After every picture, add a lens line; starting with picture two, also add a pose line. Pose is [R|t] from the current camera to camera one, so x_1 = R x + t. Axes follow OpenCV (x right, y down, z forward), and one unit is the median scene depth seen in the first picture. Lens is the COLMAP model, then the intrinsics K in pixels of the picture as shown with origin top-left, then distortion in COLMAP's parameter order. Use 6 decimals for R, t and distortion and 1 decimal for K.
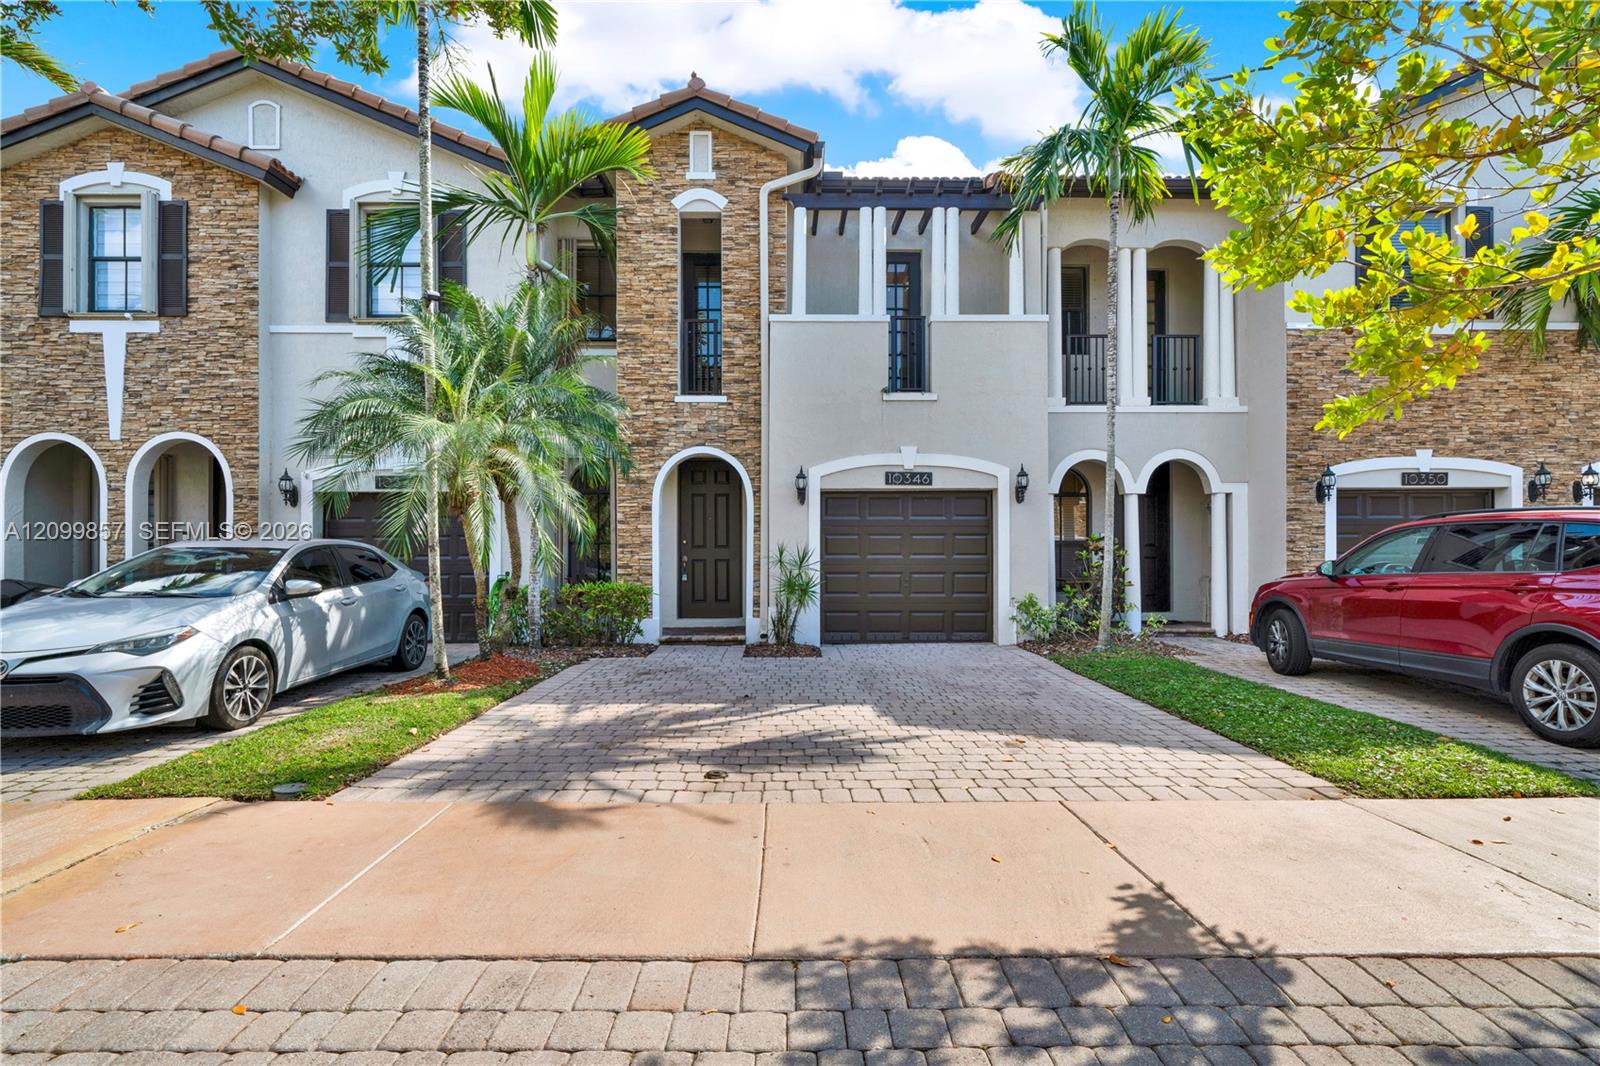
lens RADIAL K [[736.2, 0, 800.0], [0, 736.2, 533.0], [0, 0, 1]] dist [0.001886, 0.000034]
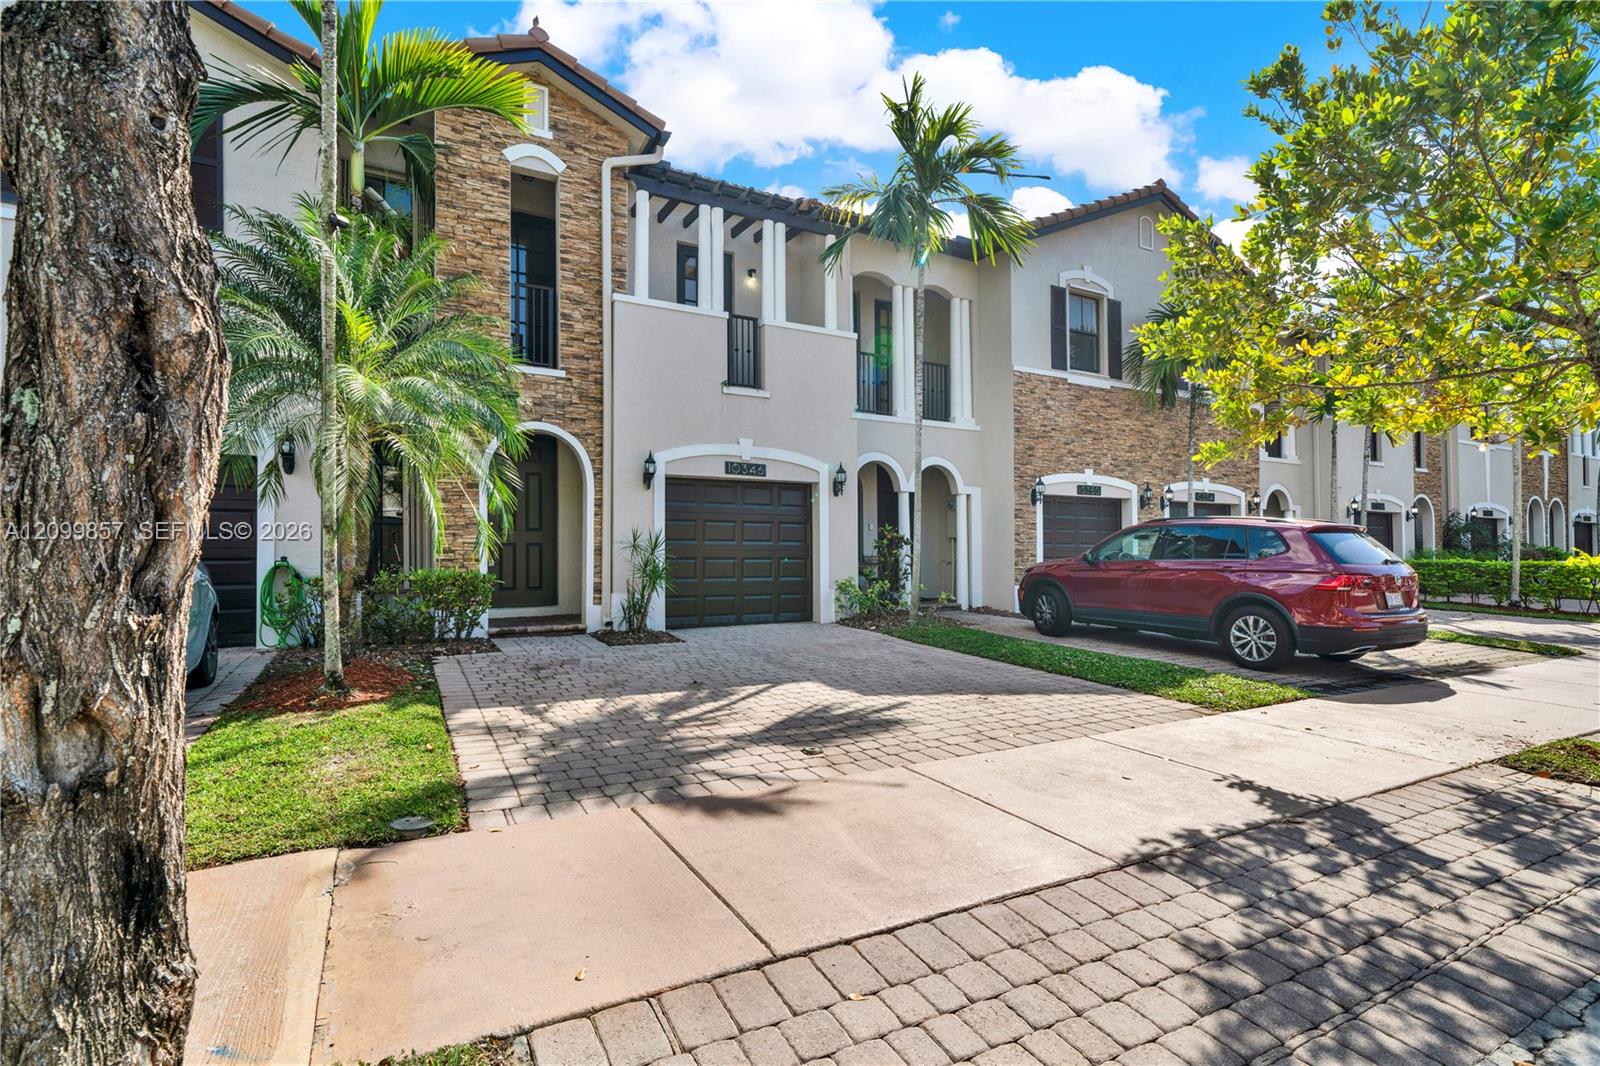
lens RADIAL K [[738.3, 0, 792.7], [0, 738.3, 501.5], [0, 0, 1]] dist [0.002860, 0.001259]
pose [[0.888343, 0.035726, 0.457789, -0.279442], [-0.026700, 0.999301, -0.026174, -0.001451], [-0.458404, 0.011028, 0.888676, 0.026081]]
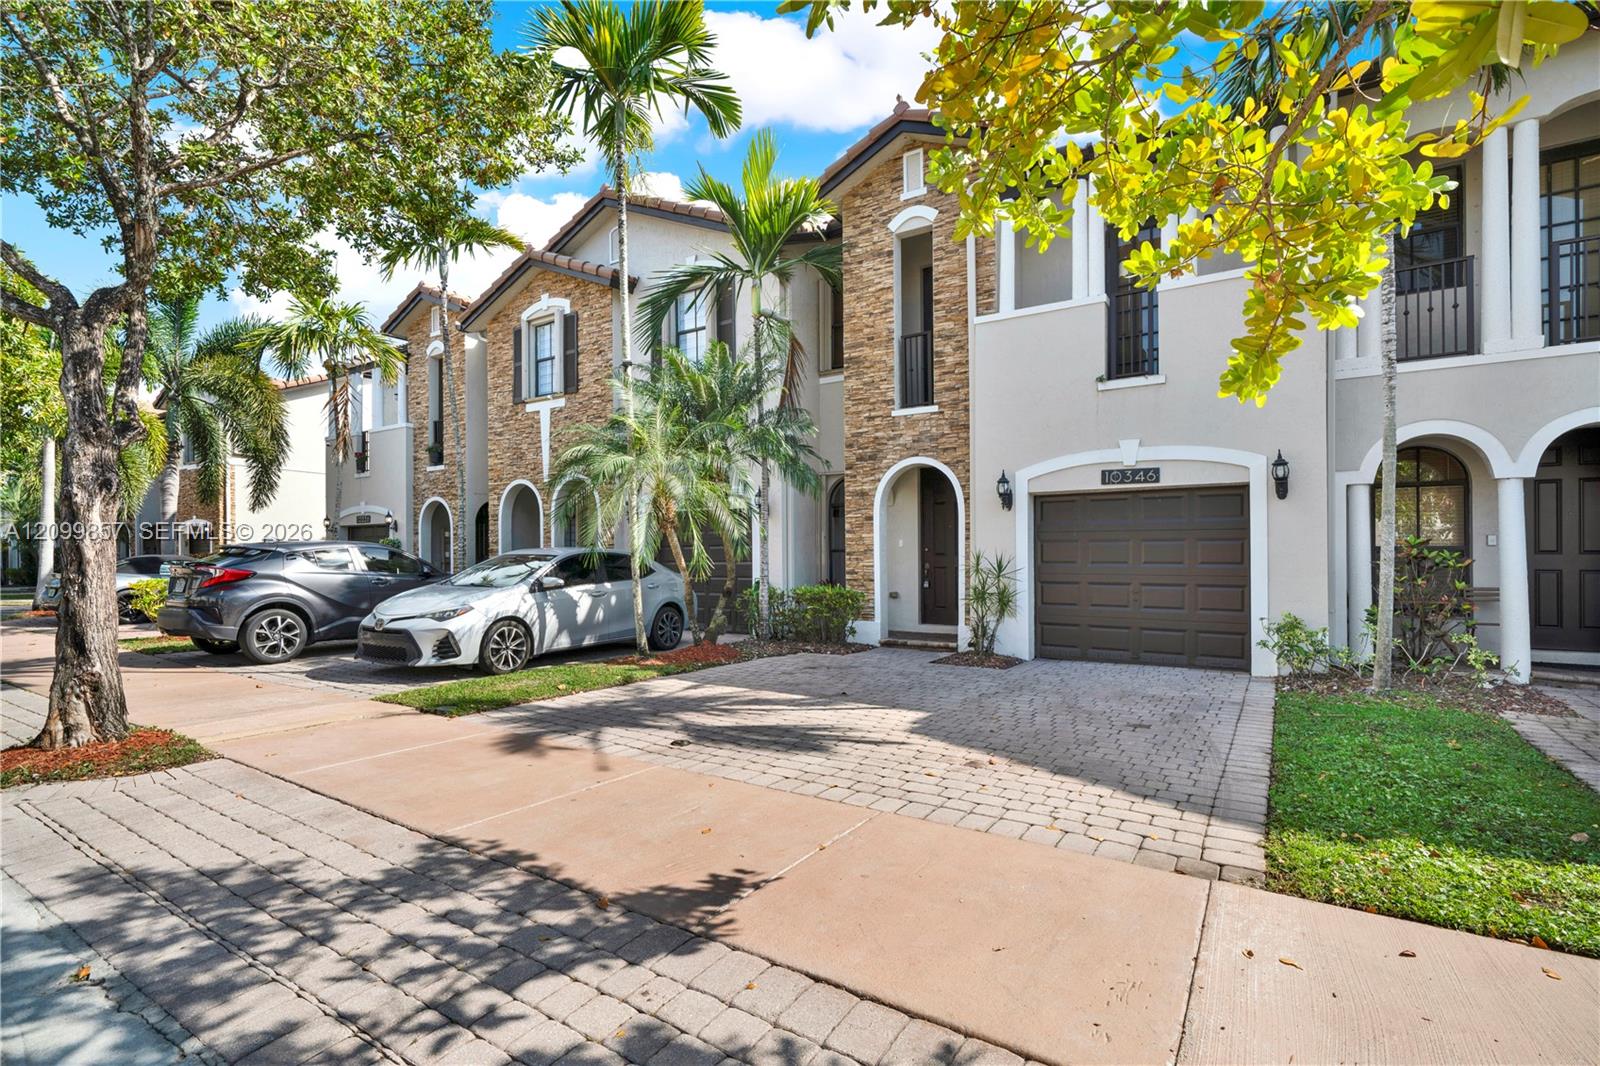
lens RADIAL K [[744.1, 0, 796.4], [0, 744.1, 543.6], [0, 0, 1]] dist [0.002921, 0.000428]
pose [[0.828903, -0.008136, -0.559333, 0.316569], [0.009871, 0.999951, 0.000084, 0.002038], [0.559305, -0.005591, 0.828943, 0.043933]]
